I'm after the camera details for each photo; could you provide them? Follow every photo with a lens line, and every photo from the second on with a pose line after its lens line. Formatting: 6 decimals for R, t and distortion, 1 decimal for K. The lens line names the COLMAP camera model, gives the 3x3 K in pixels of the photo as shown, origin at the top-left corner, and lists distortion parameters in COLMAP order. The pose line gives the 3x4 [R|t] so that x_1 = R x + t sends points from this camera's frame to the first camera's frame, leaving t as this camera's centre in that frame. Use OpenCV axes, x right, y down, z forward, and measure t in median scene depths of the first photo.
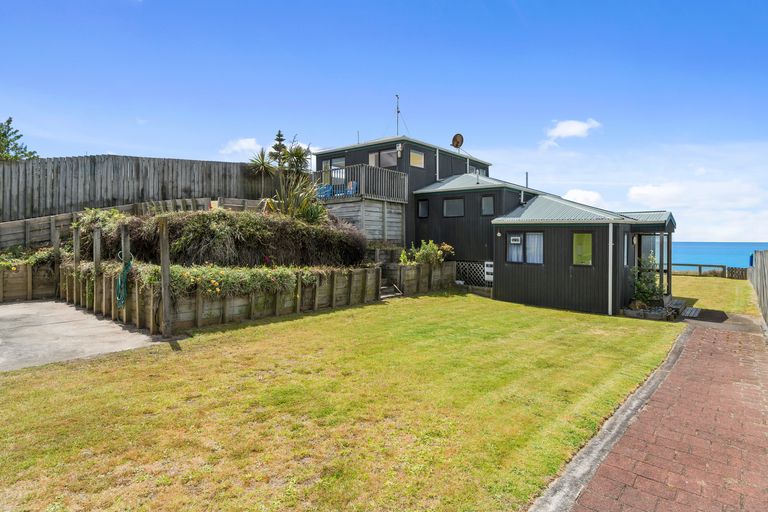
lens RADIAL K [[407.2, 0, 384.0], [0, 407.2, 256.0], [0, 0, 1]] dist [-0.025838, -0.001179]
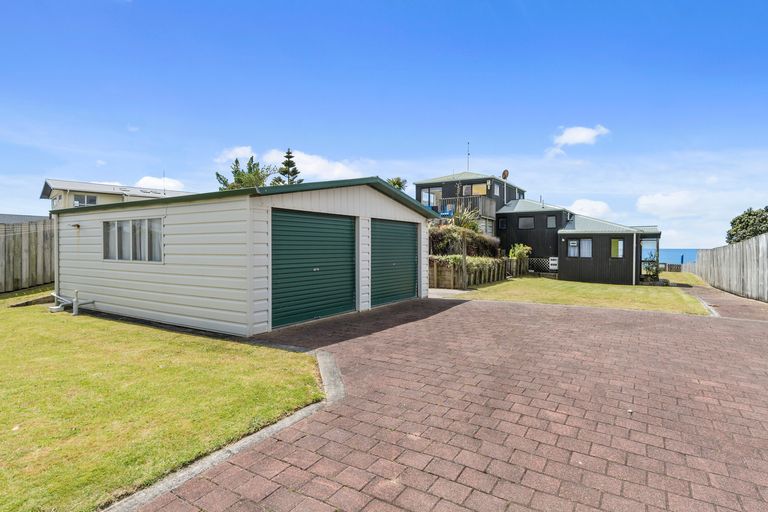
lens RADIAL K [[407.2, 0, 384.0], [0, 407.2, 256.0], [0, 0, 1]] dist [-0.025838, -0.001179]
pose [[0.989474, -0.008828, 0.144439, -0.625587], [0.011901, 0.999721, -0.020424, 0.033777], [-0.144218, 0.021928, 0.989303, -0.473075]]
